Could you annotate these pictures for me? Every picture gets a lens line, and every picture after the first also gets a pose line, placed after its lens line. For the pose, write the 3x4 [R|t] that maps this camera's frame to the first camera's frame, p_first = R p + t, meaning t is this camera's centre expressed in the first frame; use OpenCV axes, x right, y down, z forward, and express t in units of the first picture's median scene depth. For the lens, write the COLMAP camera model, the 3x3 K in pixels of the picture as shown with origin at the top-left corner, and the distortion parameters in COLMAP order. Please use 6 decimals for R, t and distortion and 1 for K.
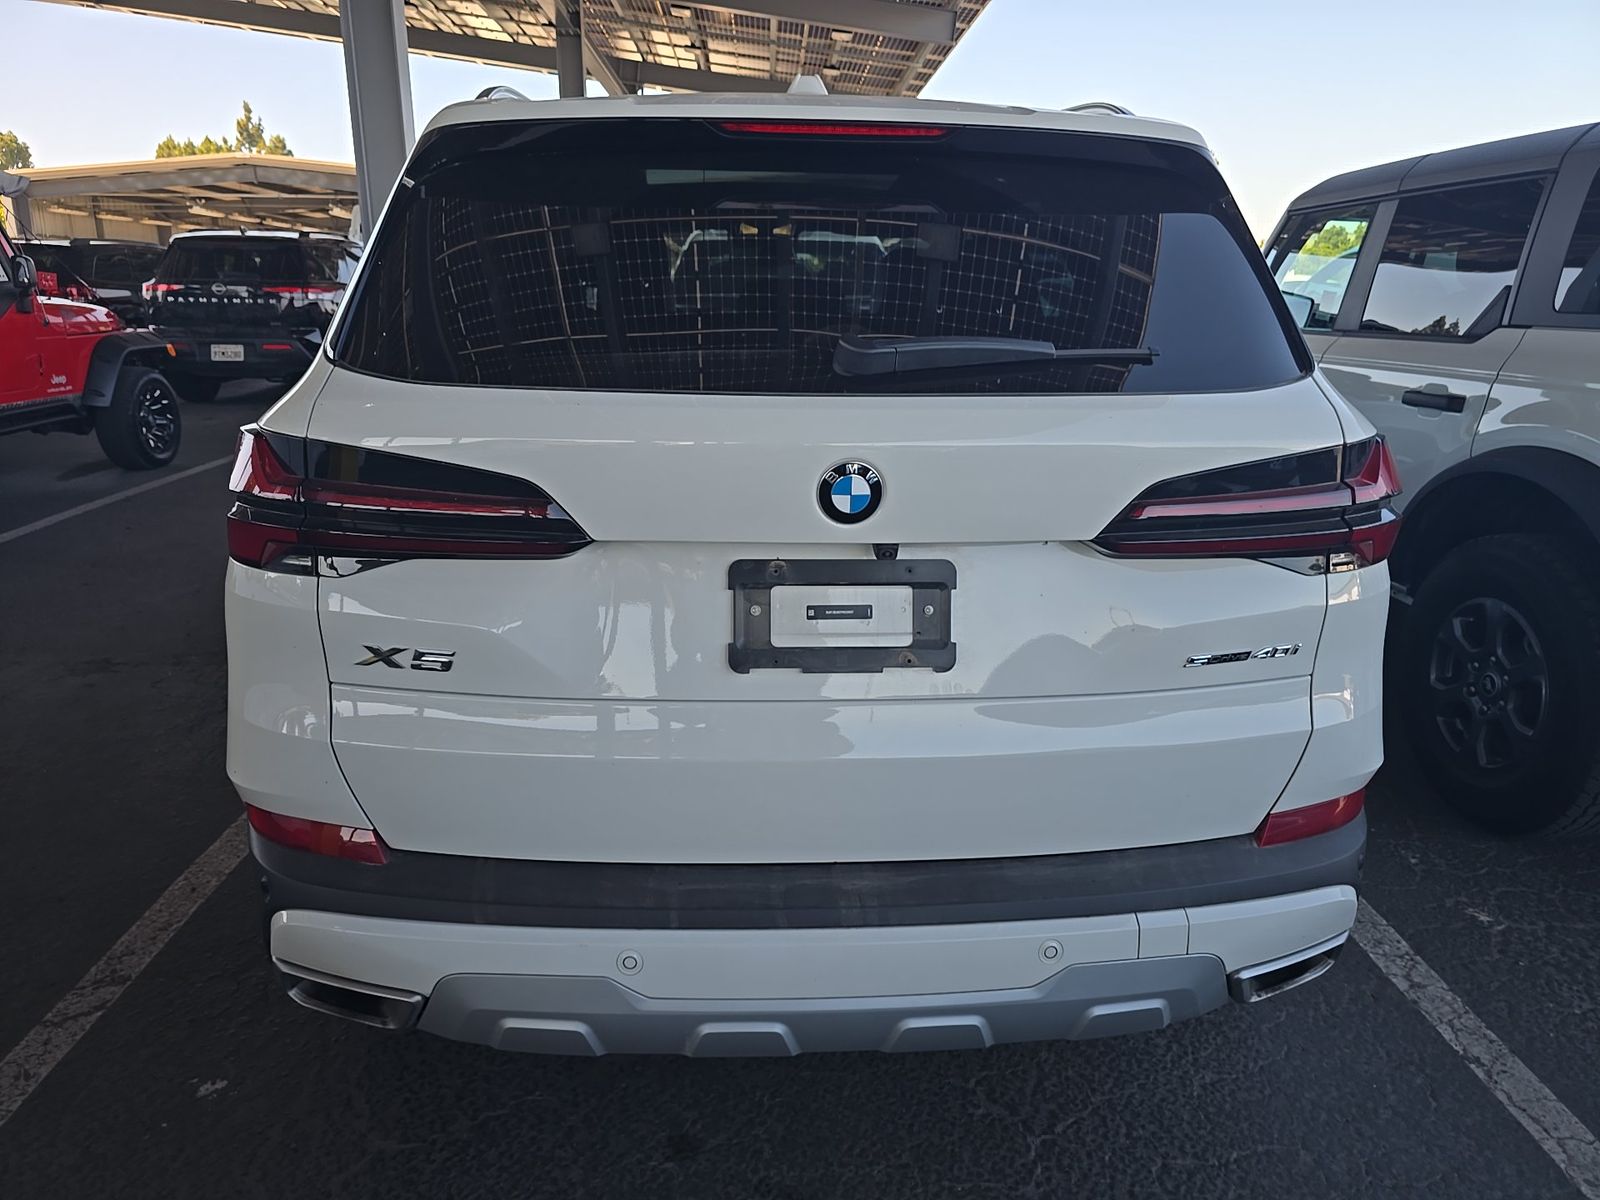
lens RADIAL K [[1093.3, 0, 800.0], [0, 1093.3, 600.0], [0, 0, 1]] dist [0.037880, -0.052778]
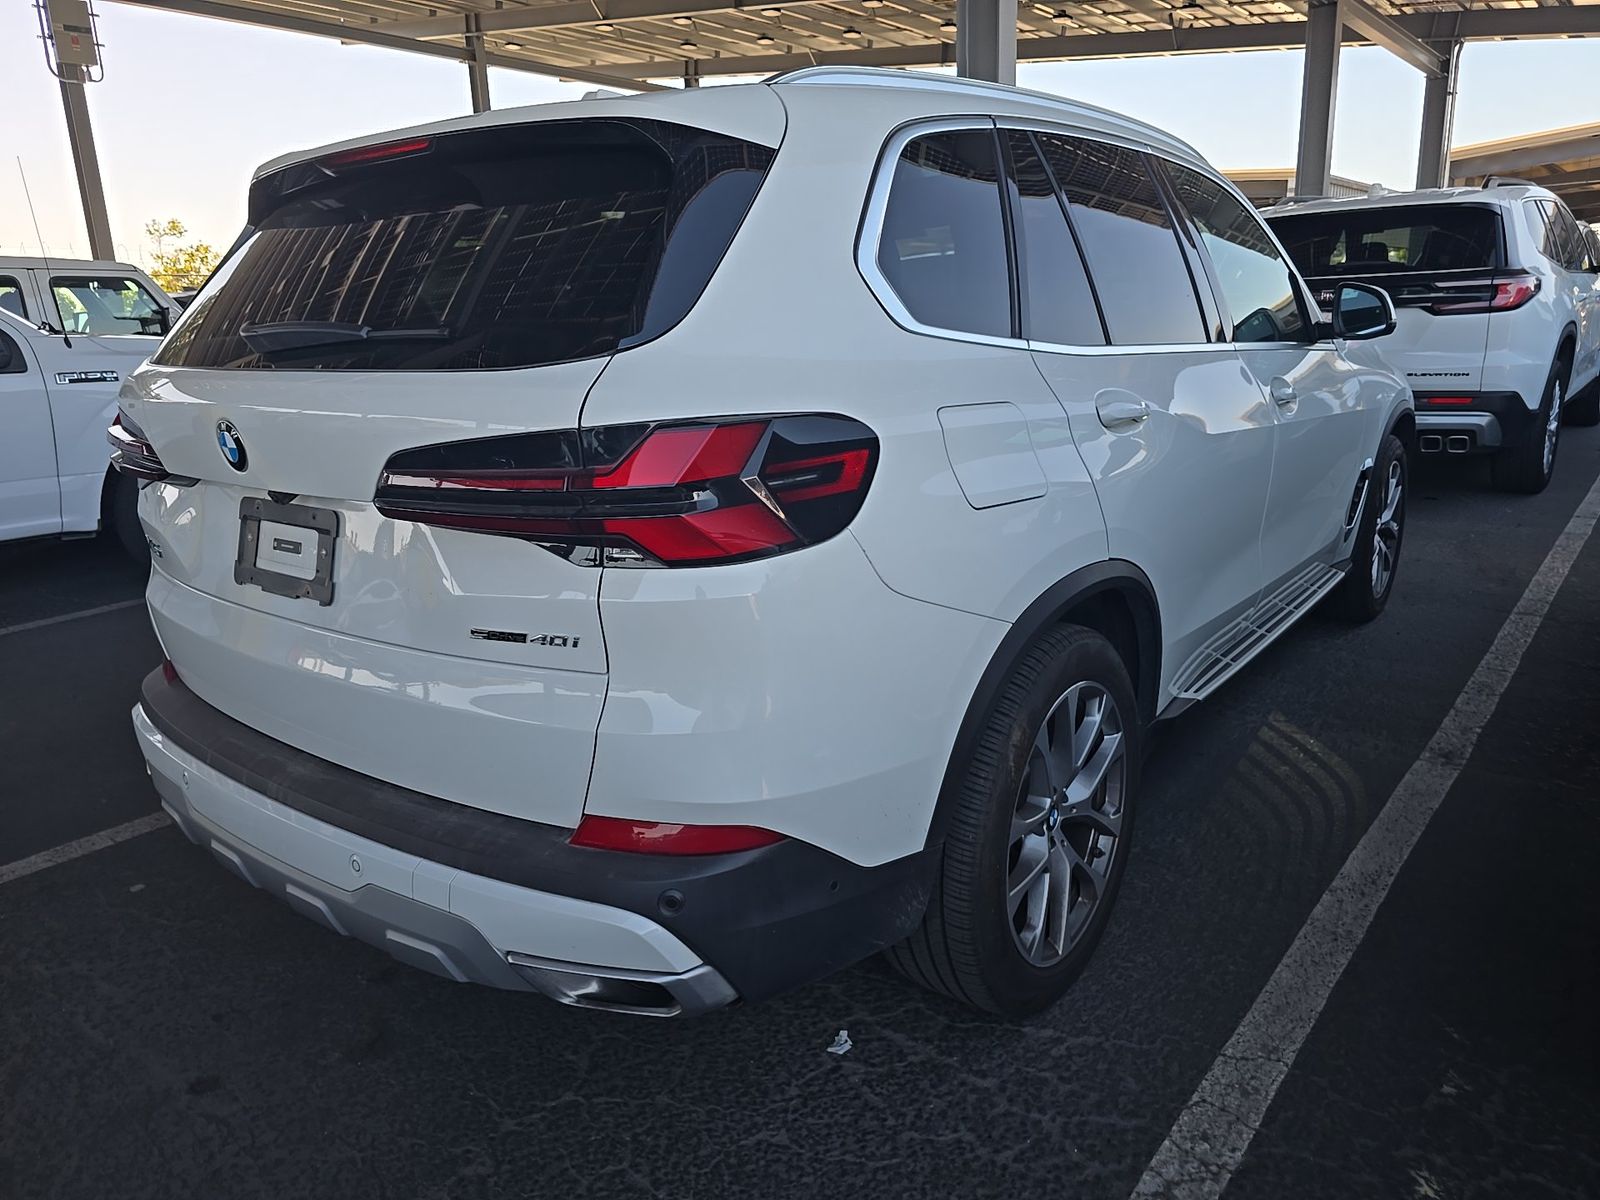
lens RADIAL K [[1093.3, 0, 800.0], [0, 1093.3, 600.0], [0, 0, 1]] dist [0.037880, -0.052778]
pose [[0.761860, 0.136746, -0.633143, 1.212210], [-0.137327, 0.989341, 0.048433, -0.064936], [0.633017, 0.050048, 0.772518, 0.390200]]
